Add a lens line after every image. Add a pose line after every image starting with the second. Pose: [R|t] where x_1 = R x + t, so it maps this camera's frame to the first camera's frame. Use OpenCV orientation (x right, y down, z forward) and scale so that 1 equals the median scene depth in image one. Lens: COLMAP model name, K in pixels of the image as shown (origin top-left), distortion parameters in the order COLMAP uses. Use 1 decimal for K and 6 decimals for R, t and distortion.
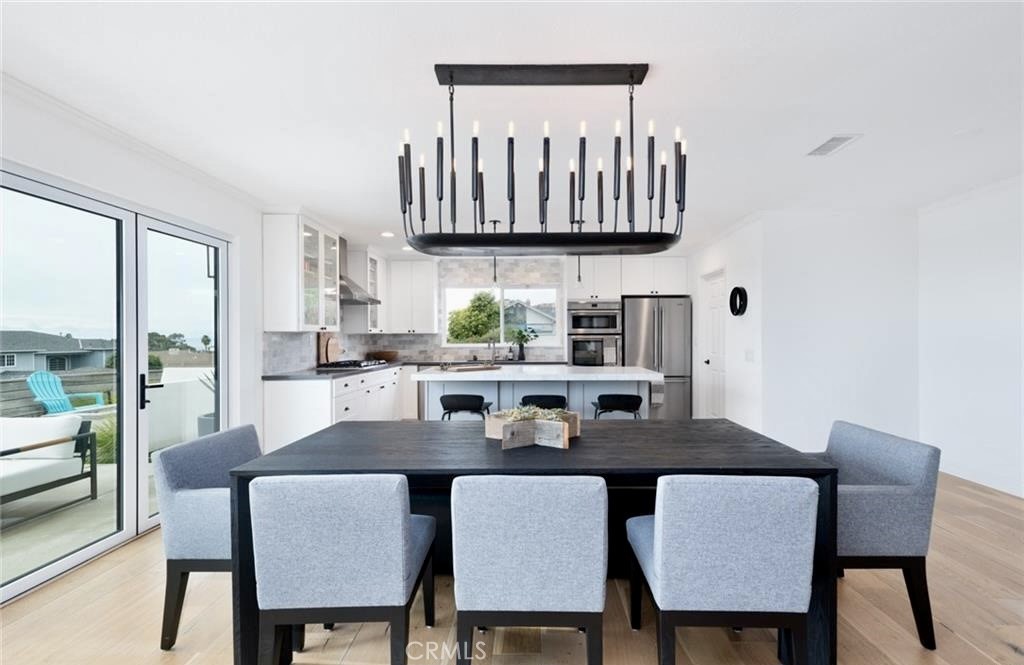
lens RADIAL K [[490.4, 0, 523.9], [0, 490.4, 342.6], [0, 0, 1]] dist [0.019170, -0.000219]
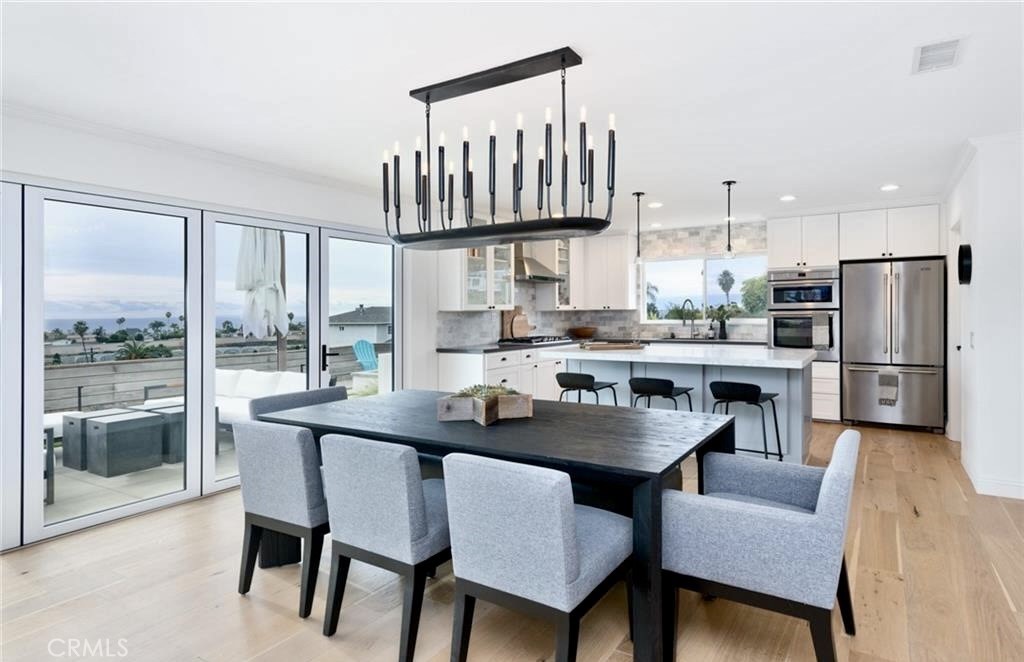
lens RADIAL K [[537.4, 0, 567.0], [0, 537.4, 314.6], [0, 0, 1]] dist [0.026940, 0.000038]
pose [[0.872160, -0.001283, -0.489218, 0.266900], [0.000786, 0.999999, -0.001222, -0.008809], [0.489219, 0.000681, 0.872160, 0.018581]]
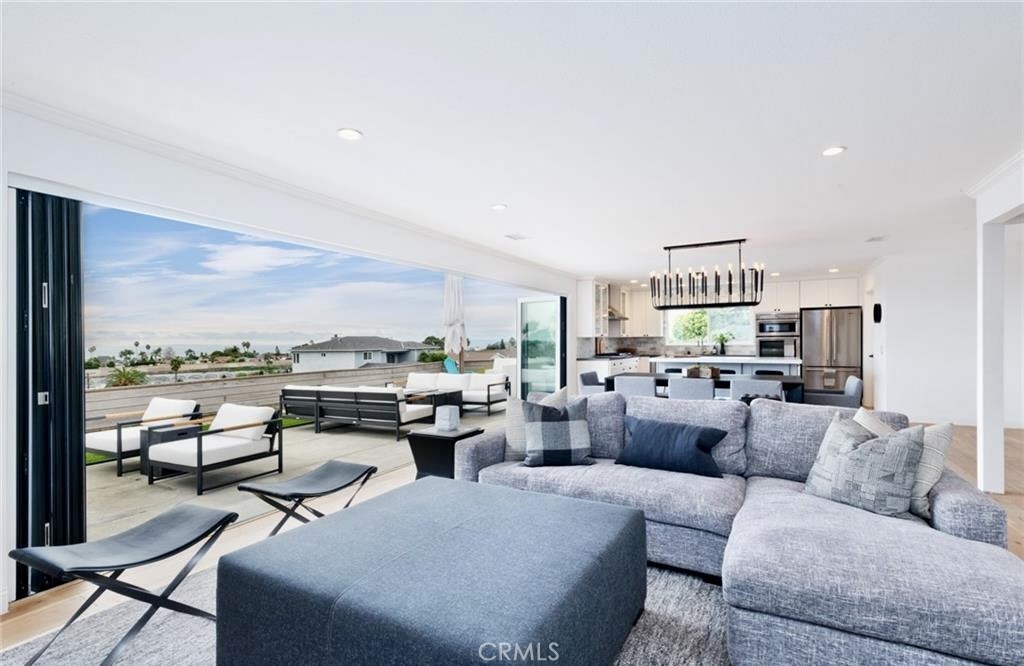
lens RADIAL K [[482.7, 0, 508.3], [0, 482.7, 345.8], [0, 0, 1]] dist [0.030047, 0.000113]
pose [[0.886973, -0.000285, -0.461821, 0.113917], [0.002422, 0.999989, 0.004035, 0.003424], [0.461815, -0.004698, 0.886964, -0.680499]]
